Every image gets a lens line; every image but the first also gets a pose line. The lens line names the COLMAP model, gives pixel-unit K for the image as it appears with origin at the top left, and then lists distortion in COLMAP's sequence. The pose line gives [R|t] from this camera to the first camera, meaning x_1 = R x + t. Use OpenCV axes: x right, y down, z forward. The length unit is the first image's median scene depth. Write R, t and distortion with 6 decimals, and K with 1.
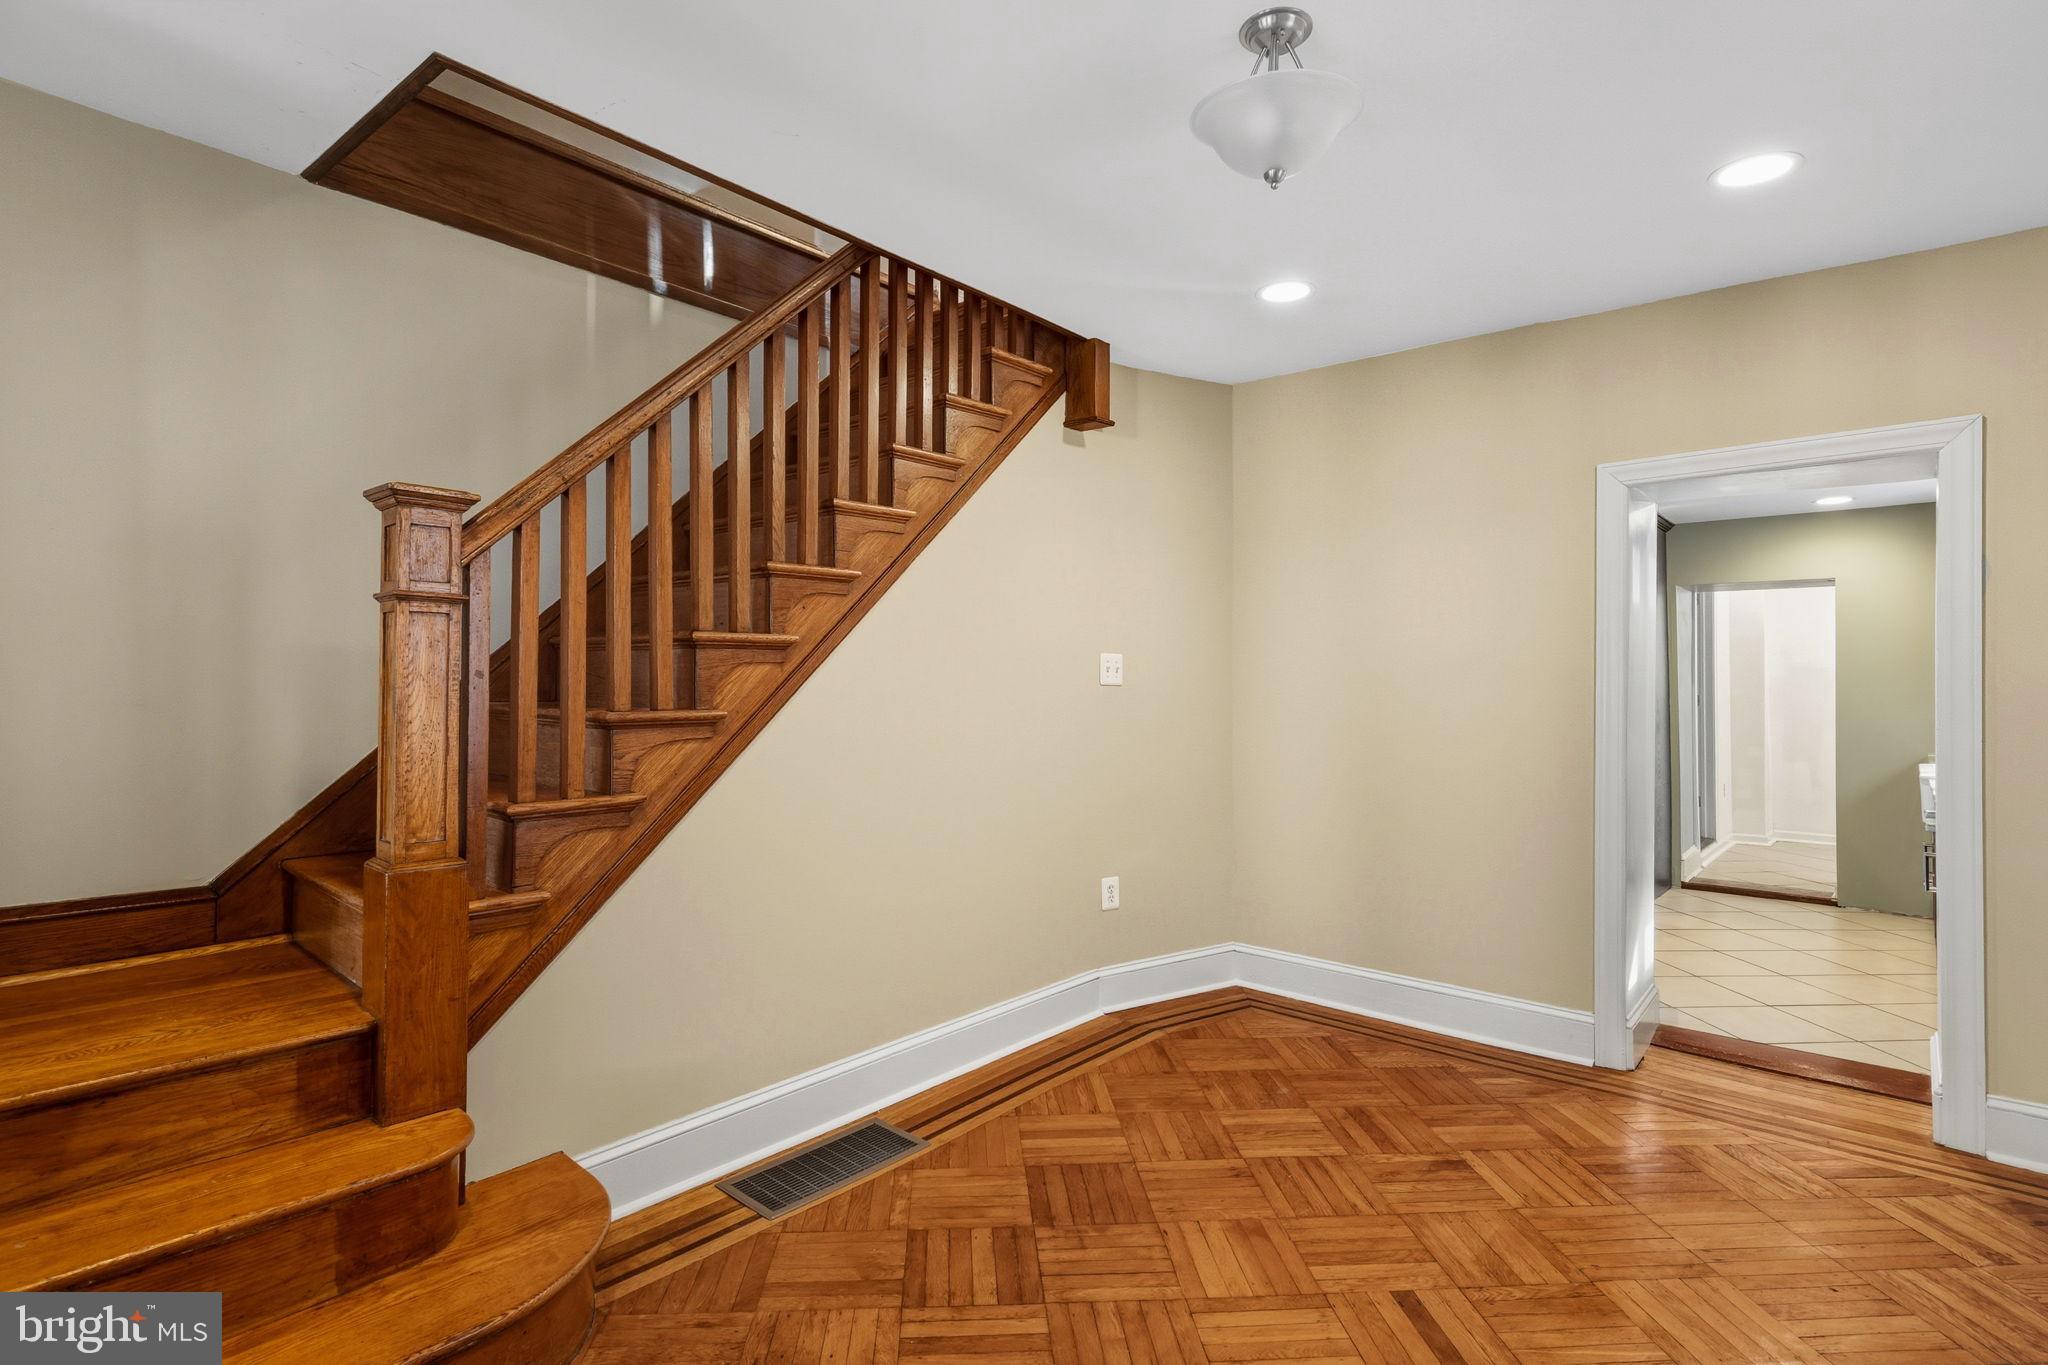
lens RADIAL K [[1022.6, 0, 1028.9], [0, 1022.6, 669.8], [0, 0, 1]] dist [-0.002017, 0.002216]
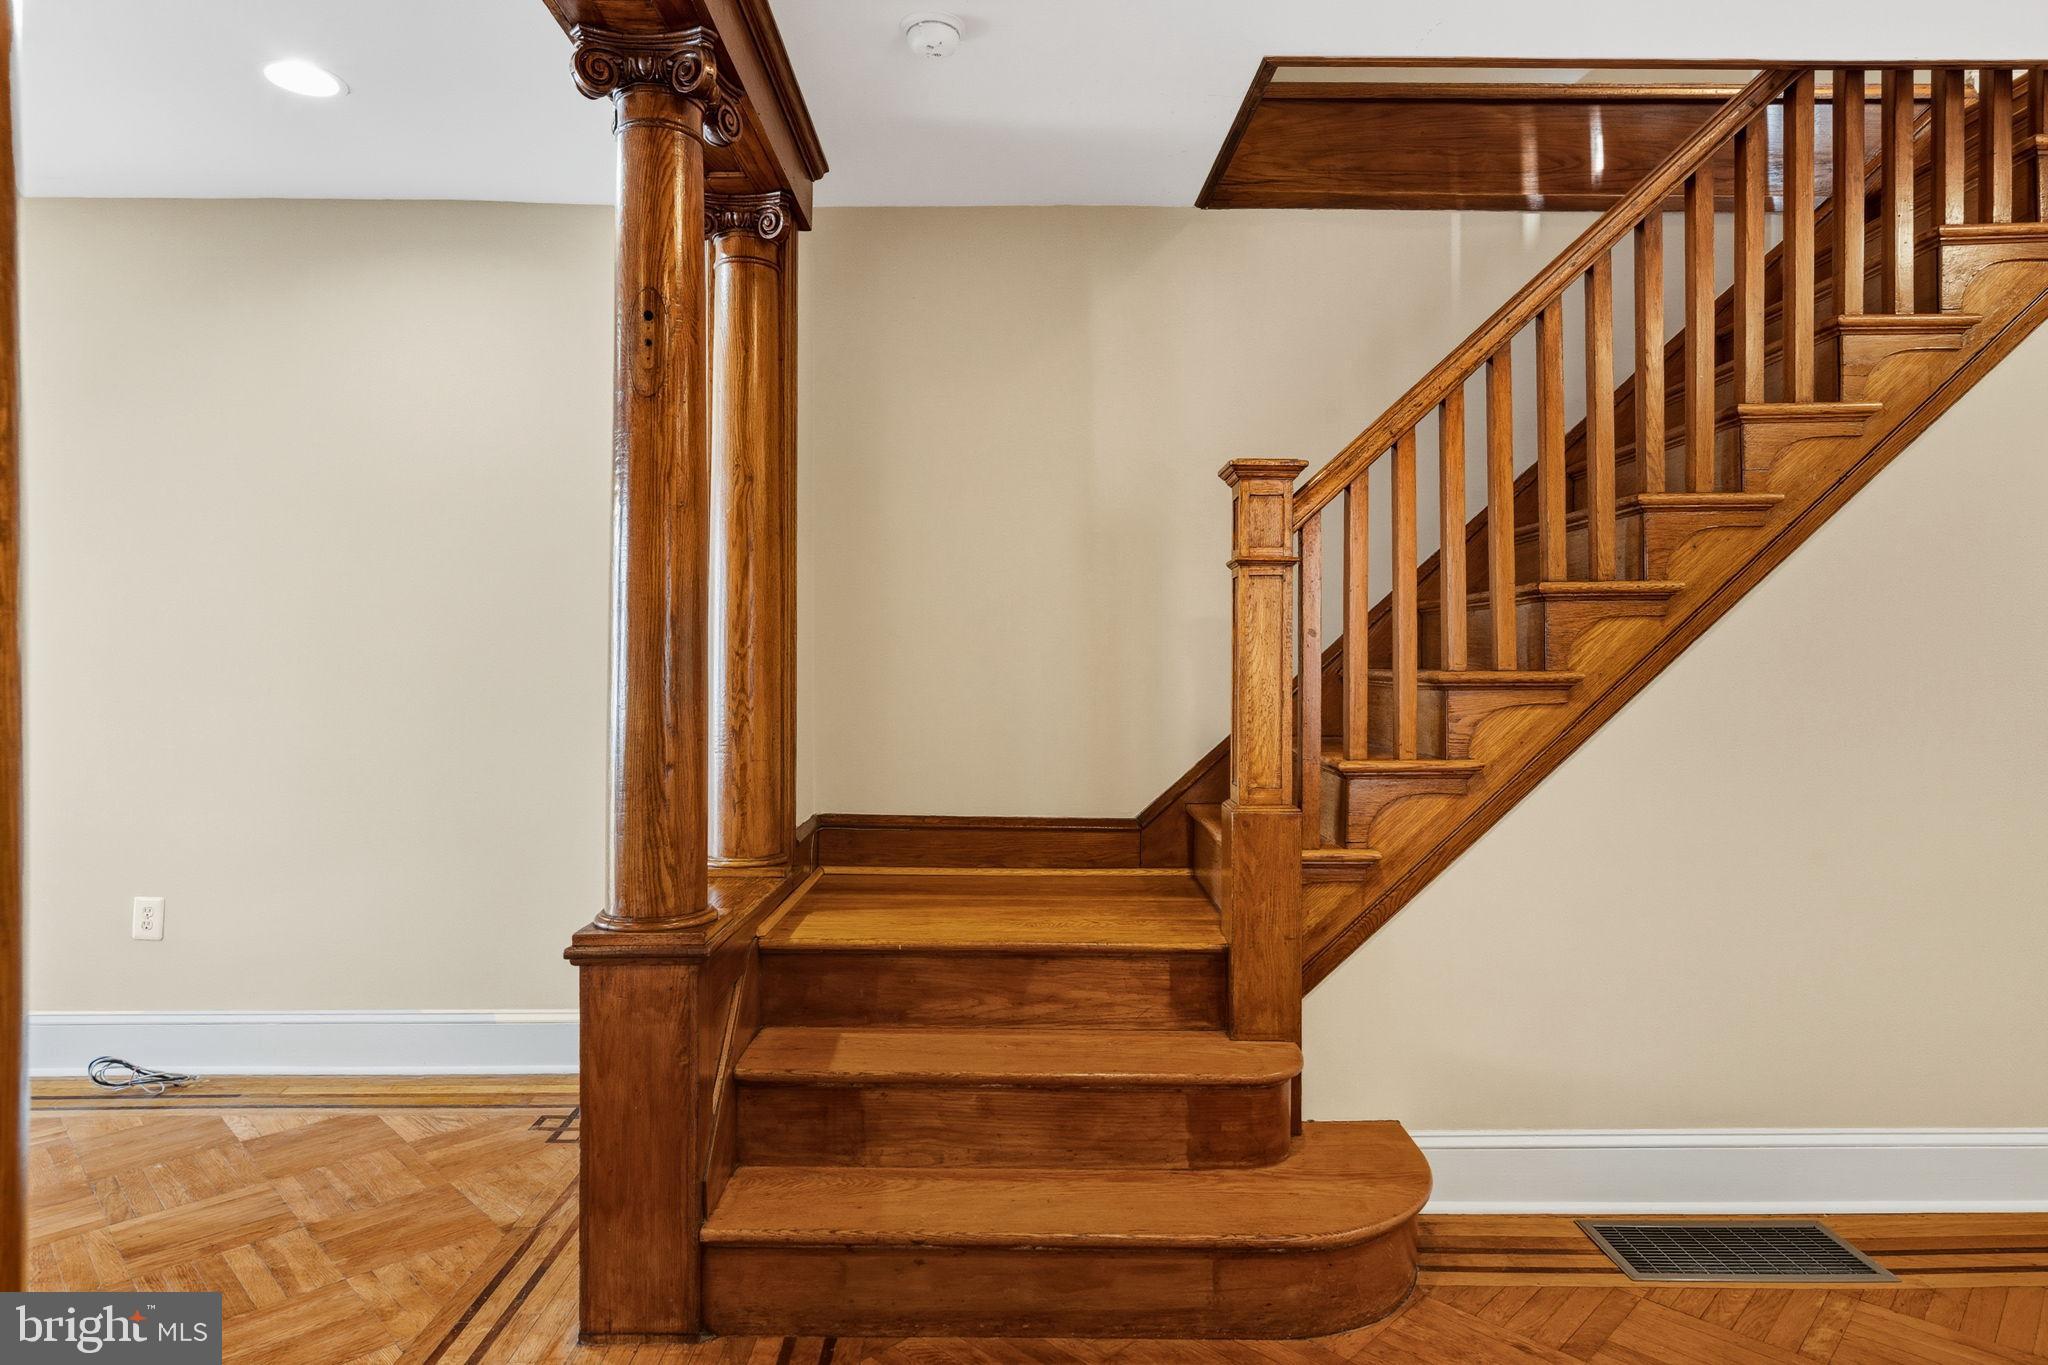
lens RADIAL K [[1161.3, 0, 999.8], [0, 1161.3, 658.7], [0, 0, 1]] dist [-0.000537, 0.000795]
pose [[0.646426, -0.014014, -0.762848, 0.139553], [0.010828, 0.999899, -0.009193, 0.033894], [0.762899, -0.002317, 0.646513, -0.005068]]
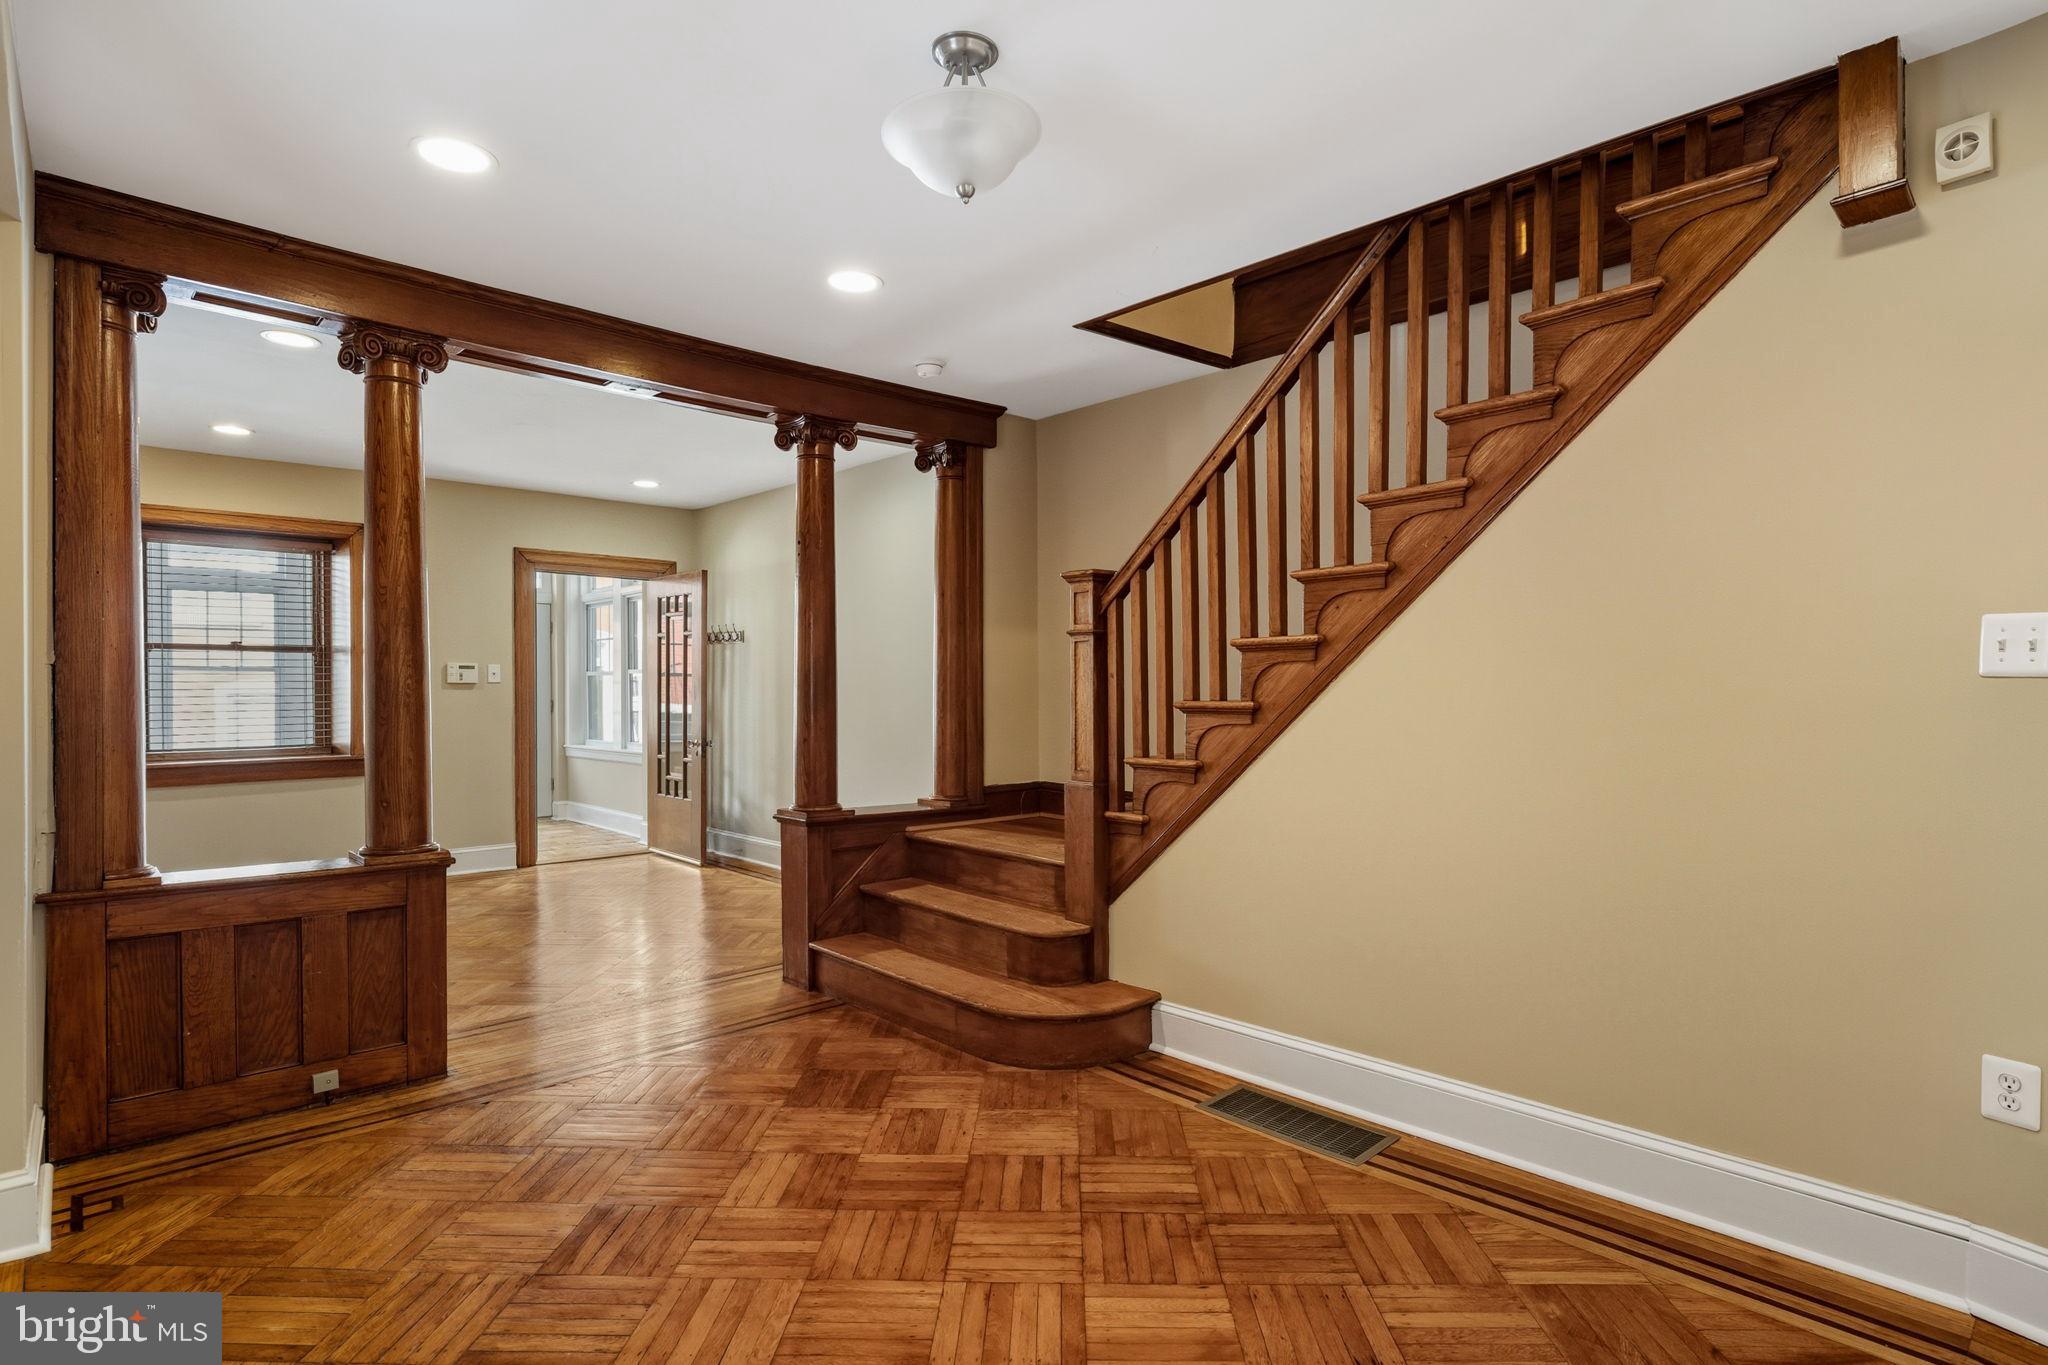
lens RADIAL K [[1022.6, 0, 1014.8], [0, 1022.6, 699.0], [0, 0, 1]] dist [-0.002017, 0.002216]
pose [[-0.113920, 0.000473, -0.993490, 0.999557], [0.008173, 0.999966, -0.000461, 0.035970], [0.993456, -0.008172, -0.113920, 0.909035]]
